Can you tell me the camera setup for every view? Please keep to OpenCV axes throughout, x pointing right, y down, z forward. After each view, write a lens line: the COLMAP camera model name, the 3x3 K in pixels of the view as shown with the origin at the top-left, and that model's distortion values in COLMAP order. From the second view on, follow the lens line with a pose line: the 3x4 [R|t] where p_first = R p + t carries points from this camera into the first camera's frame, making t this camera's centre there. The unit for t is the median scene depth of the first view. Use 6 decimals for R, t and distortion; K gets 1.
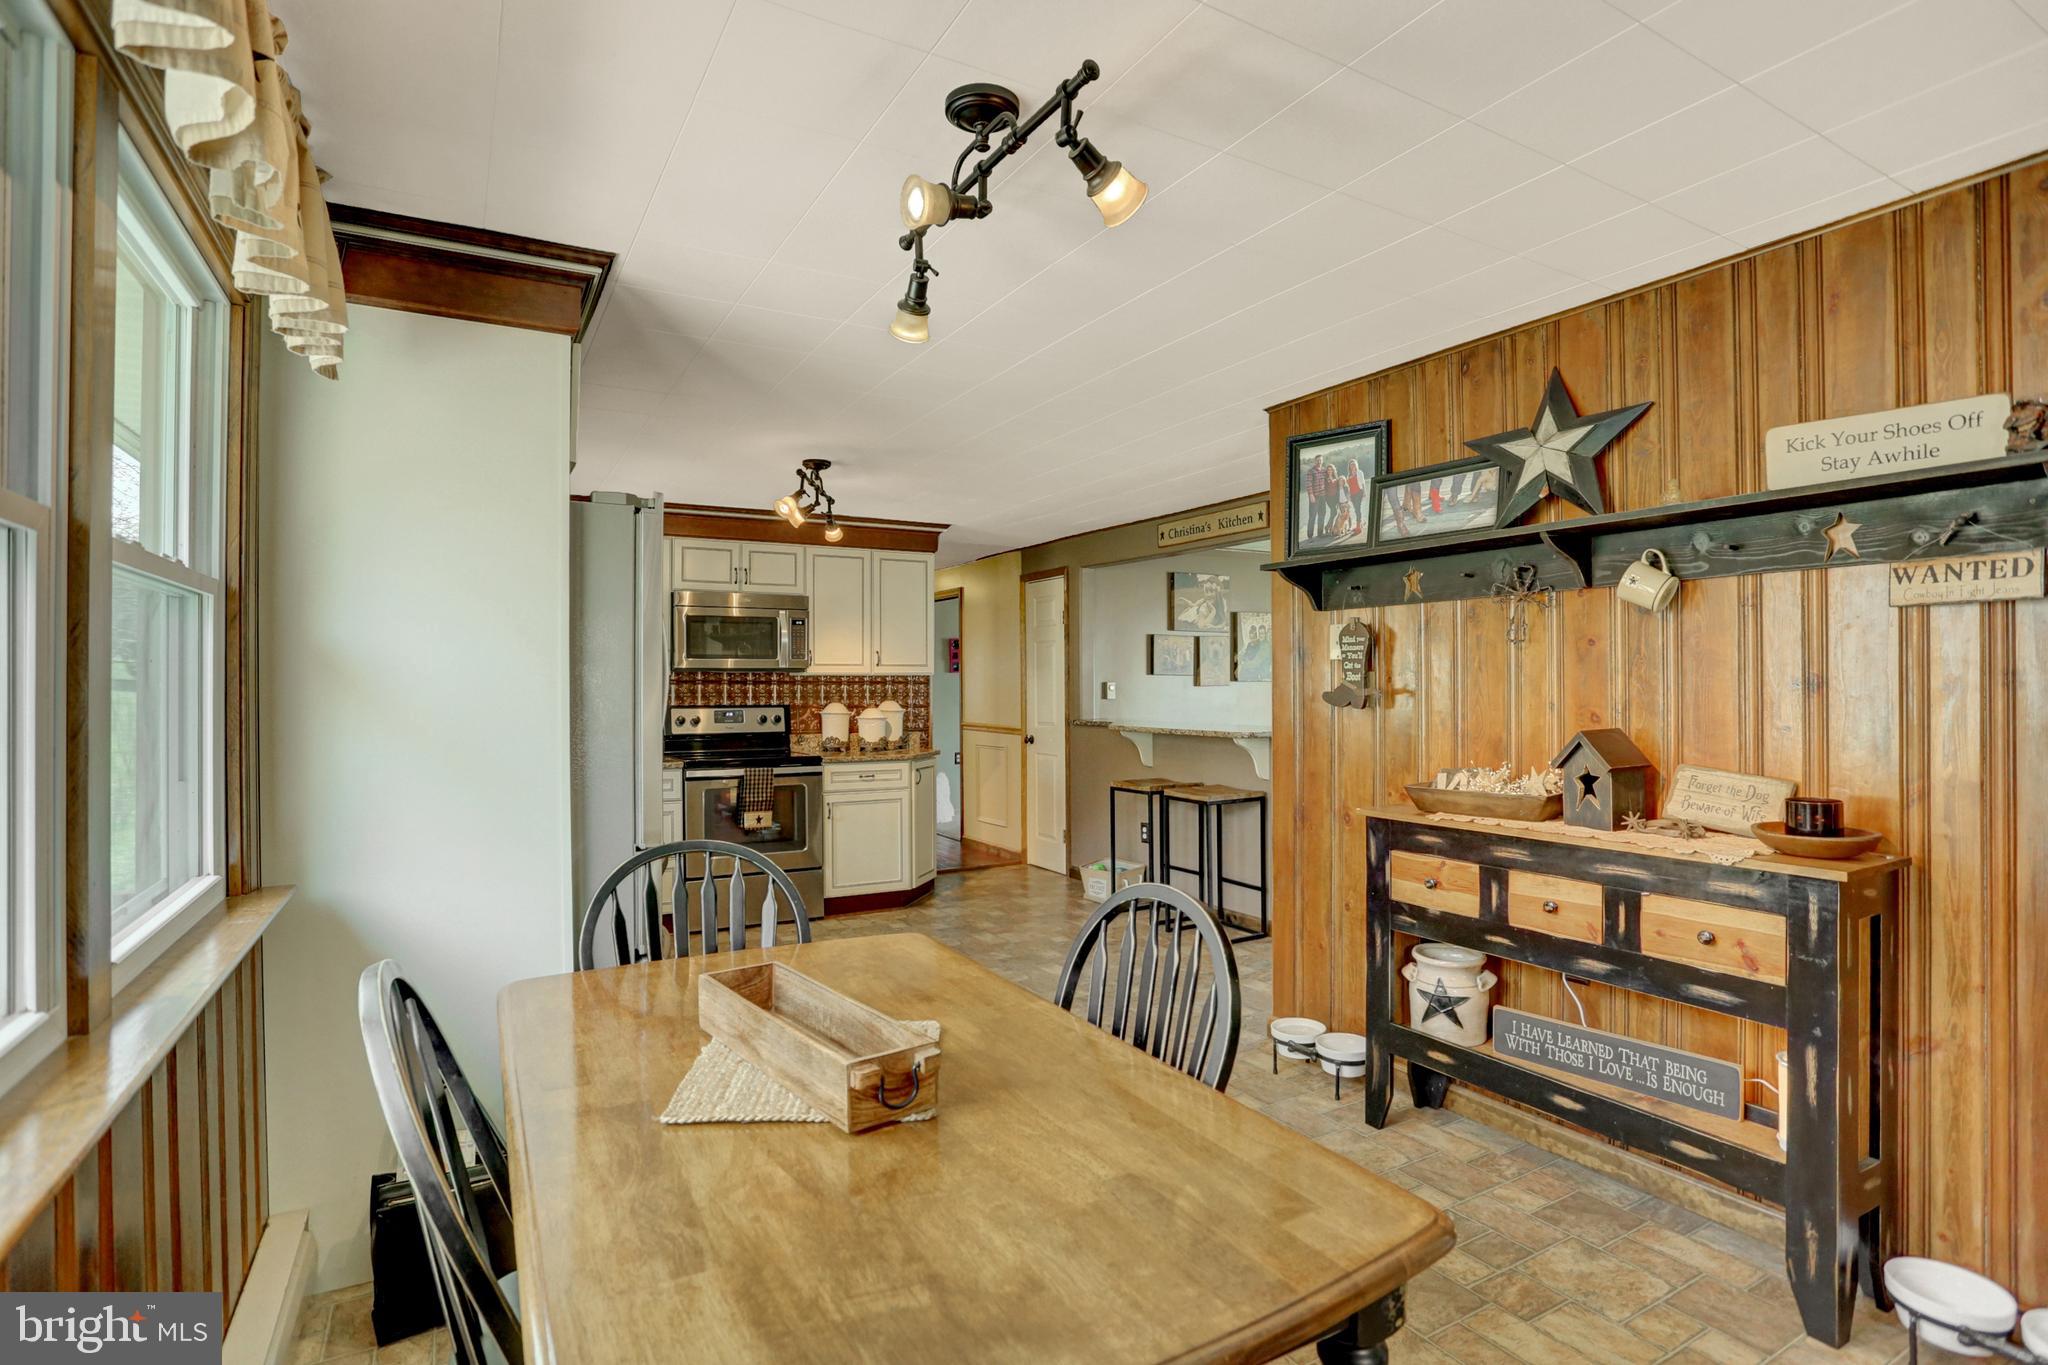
lens RADIAL K [[1023.5, 0, 1013.8], [0, 1023.5, 684.3], [0, 0, 1]] dist [-0.055569, 0.017672]
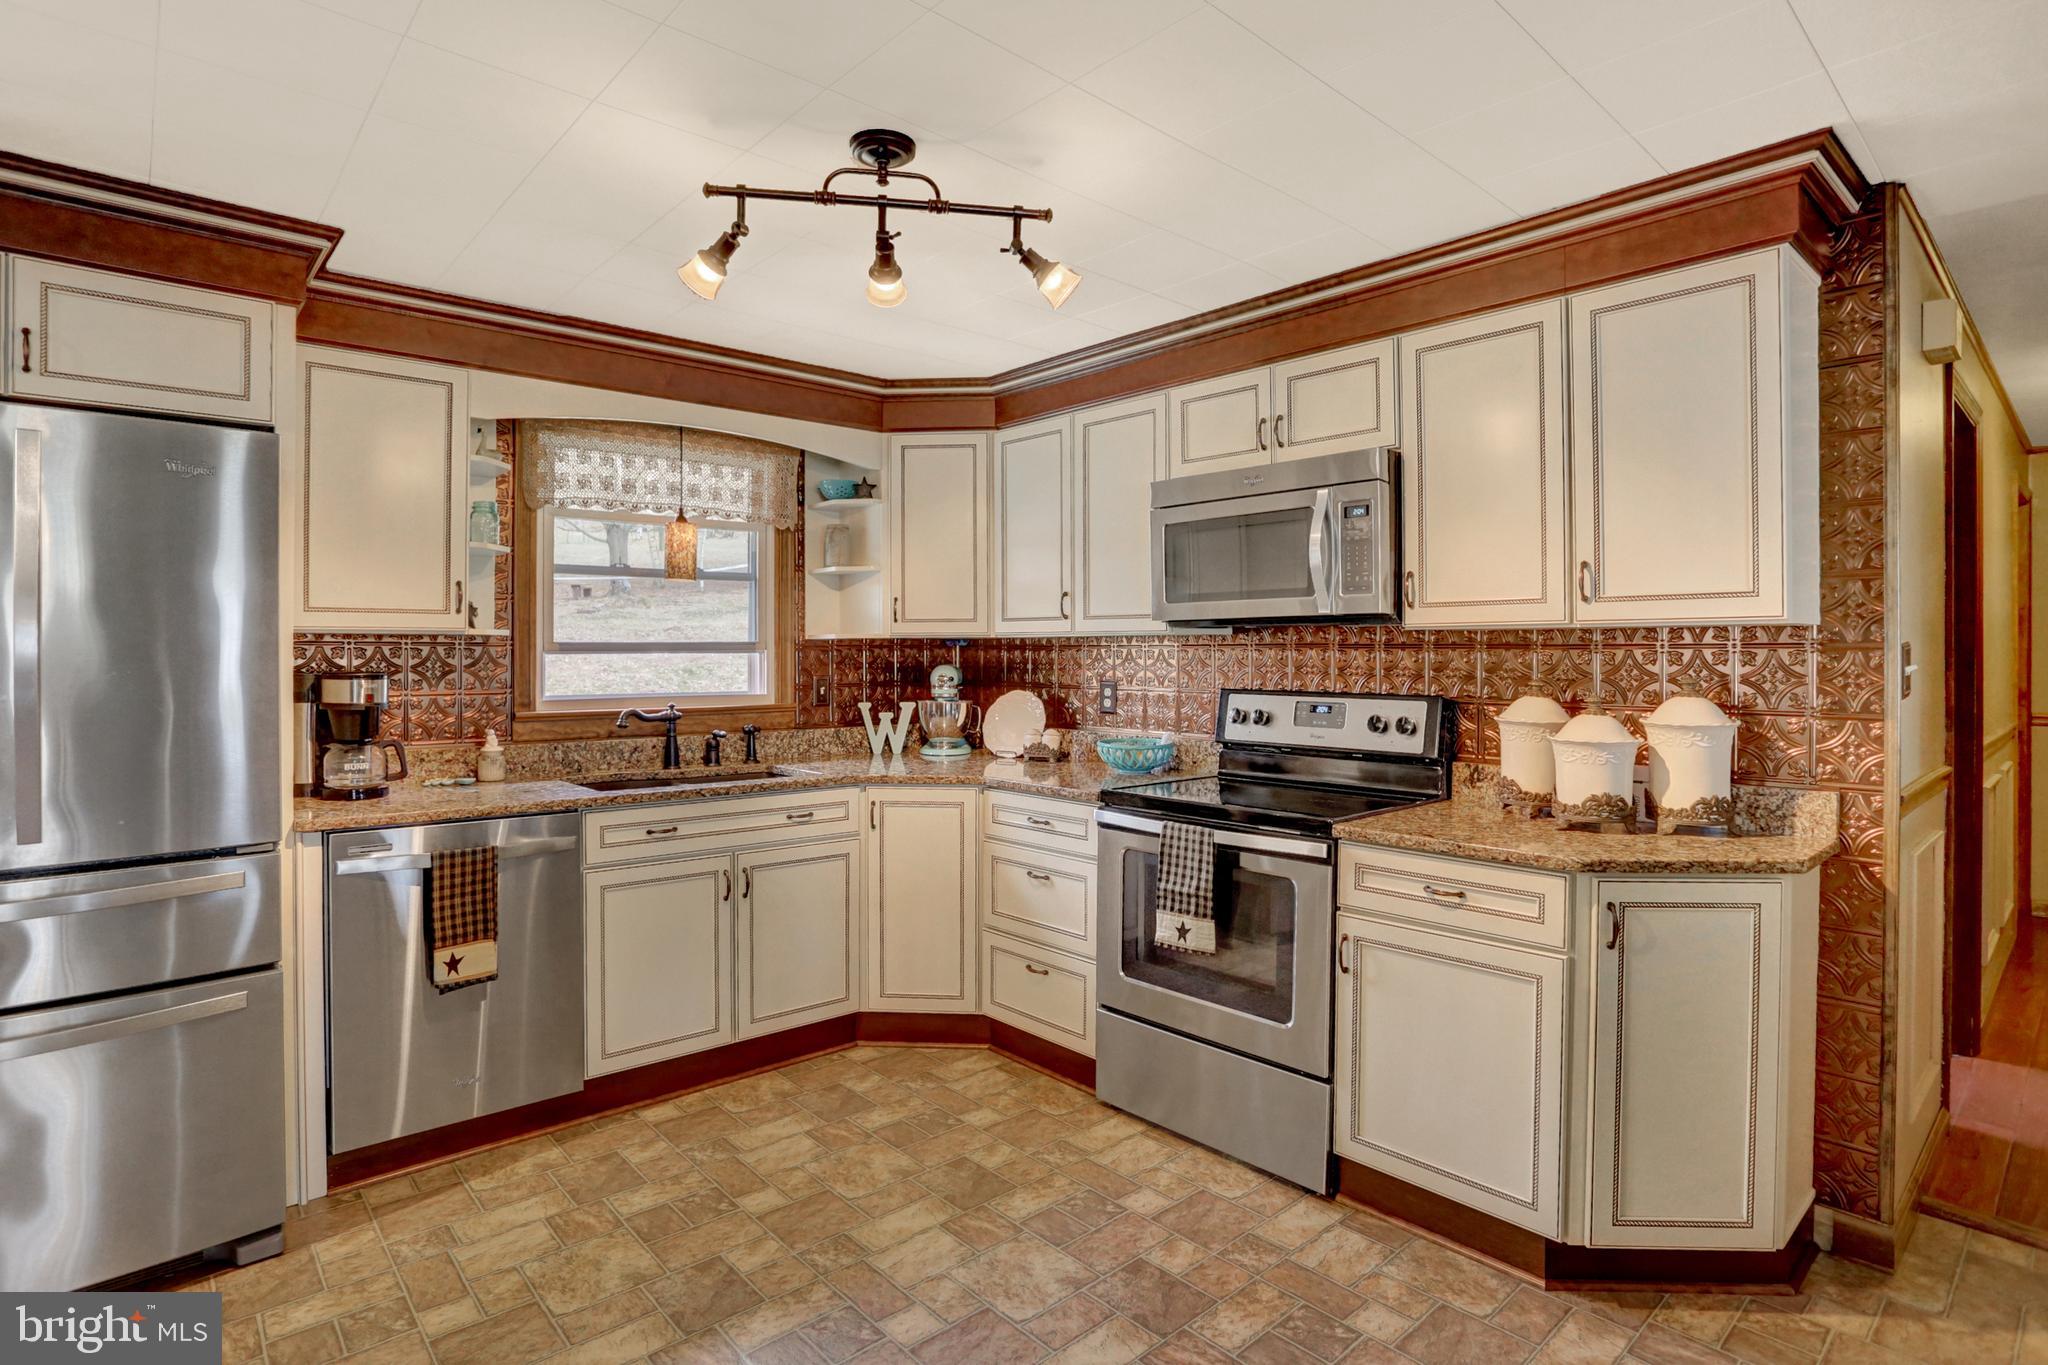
lens RADIAL K [[1023.5, 0, 975.0], [0, 1023.5, 653.2], [0, 0, 1]] dist [-0.055569, 0.017672]
pose [[0.212888, 0.003891, -0.977069, 0.176398], [-0.000885, 0.999992, 0.003789, -0.000302], [0.977076, 0.000058, 0.212889, 0.708037]]
